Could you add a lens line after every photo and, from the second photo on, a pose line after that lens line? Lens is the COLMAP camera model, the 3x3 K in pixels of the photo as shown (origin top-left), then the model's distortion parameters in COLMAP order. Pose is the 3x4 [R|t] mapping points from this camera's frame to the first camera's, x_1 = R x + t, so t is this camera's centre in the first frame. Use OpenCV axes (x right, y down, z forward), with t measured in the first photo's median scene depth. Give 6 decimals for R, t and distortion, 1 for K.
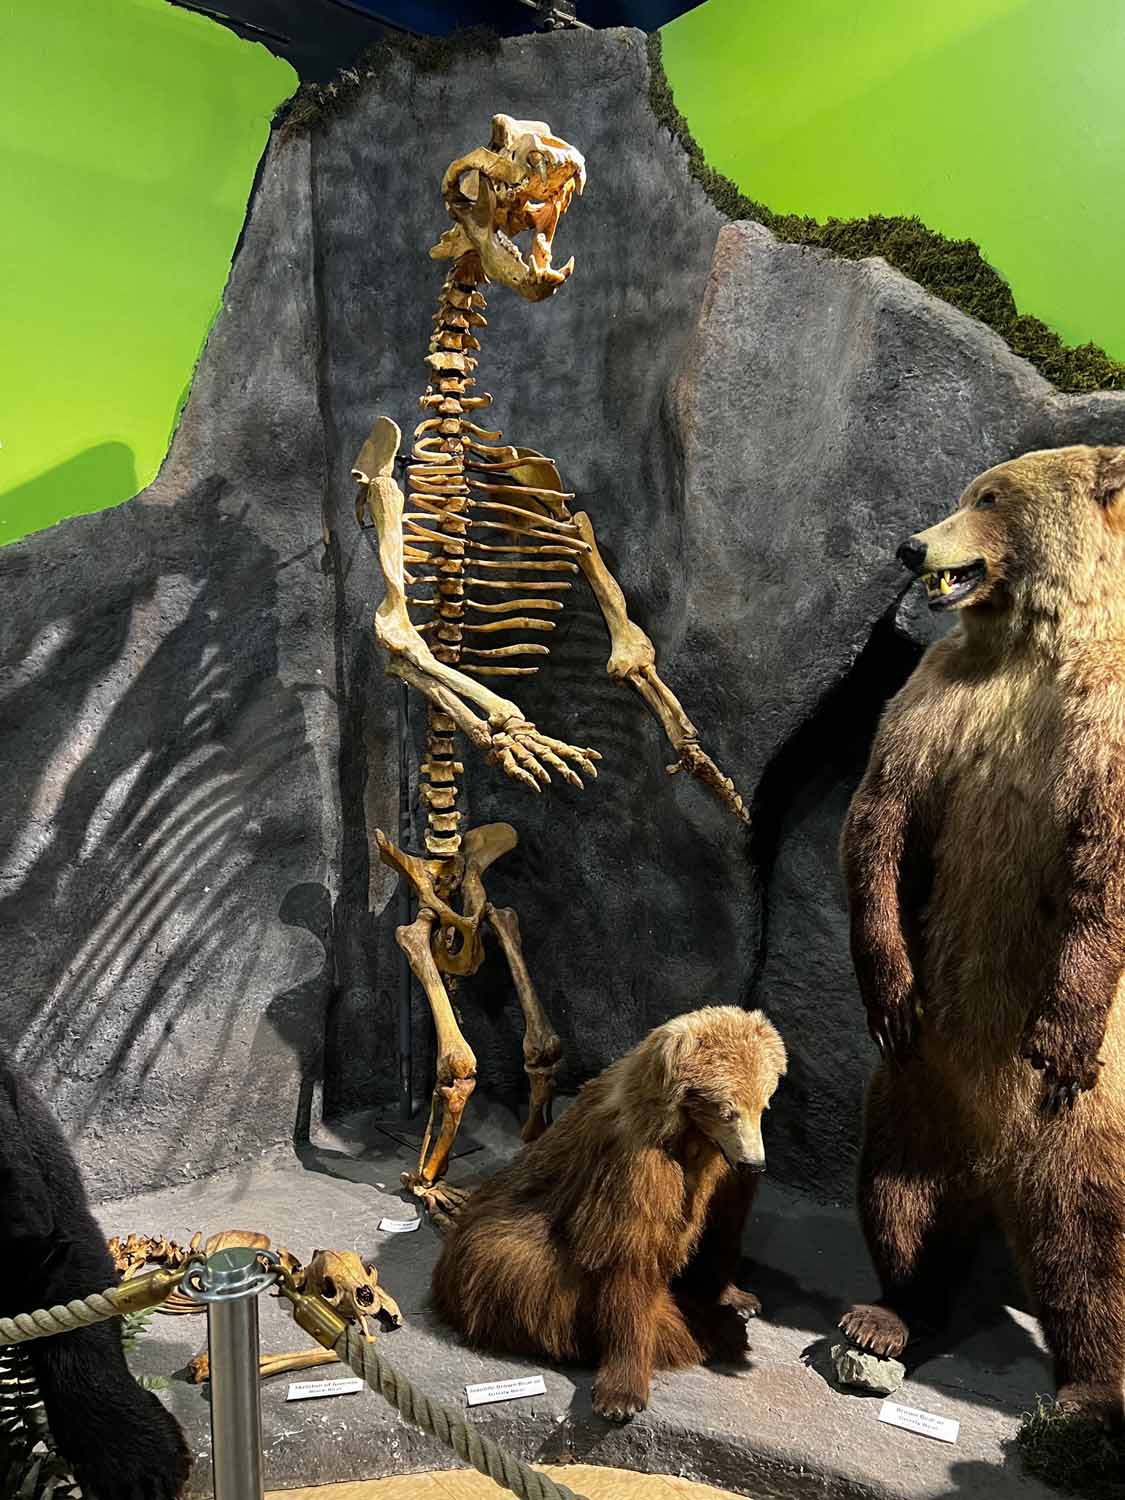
lens RADIAL K [[1131.5, 0, 568.8], [0, 1131.5, 757.9], [0, 0, 1]] dist [0.060510, -0.071435]
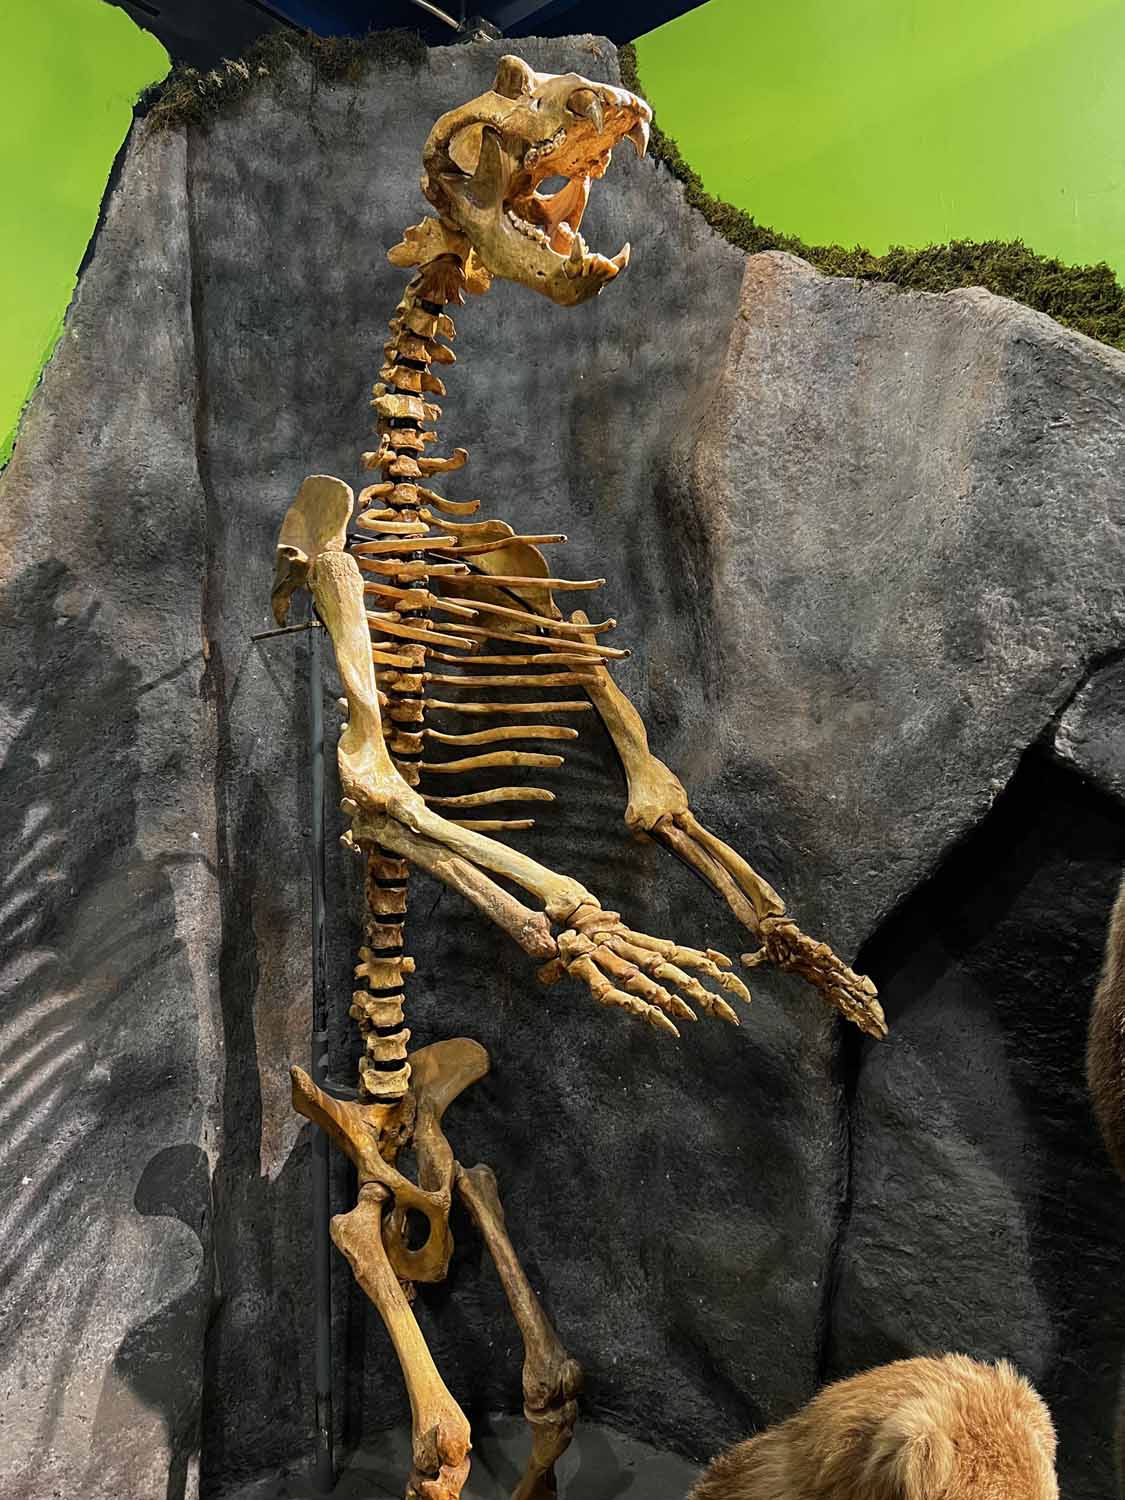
lens RADIAL K [[1131.5, 0, 567.8], [0, 1131.5, 750.0], [0, 0, 1]] dist [0.060510, -0.071435]
pose [[0.982325, -0.020222, 0.186086, -0.152344], [0.043978, 0.991253, -0.124431, -0.037734], [-0.181943, 0.130415, 0.974622, 0.321166]]
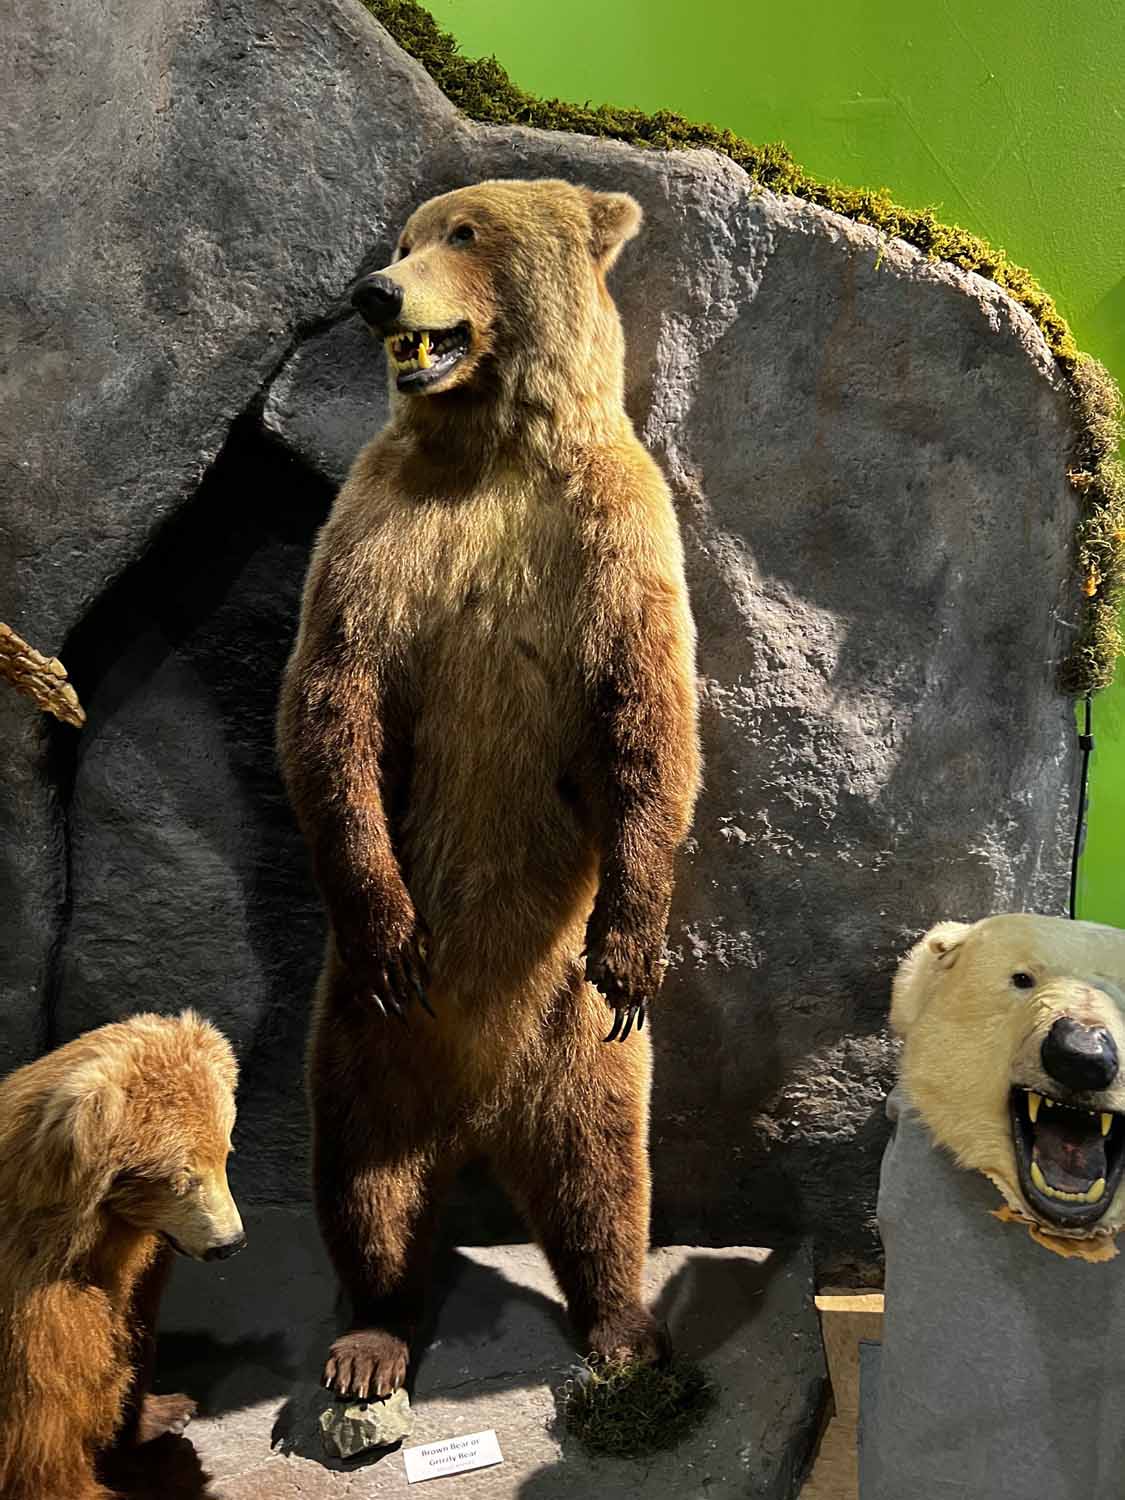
lens RADIAL K [[1131.5, 0, 570.4], [0, 1131.5, 761.8], [0, 0, 1]] dist [0.060510, -0.071435]
pose [[0.712316, -0.136337, 0.688490, -0.090715], [0.050457, 0.988361, 0.143515, -0.001173], [-0.700043, -0.067489, 0.710905, 0.329482]]
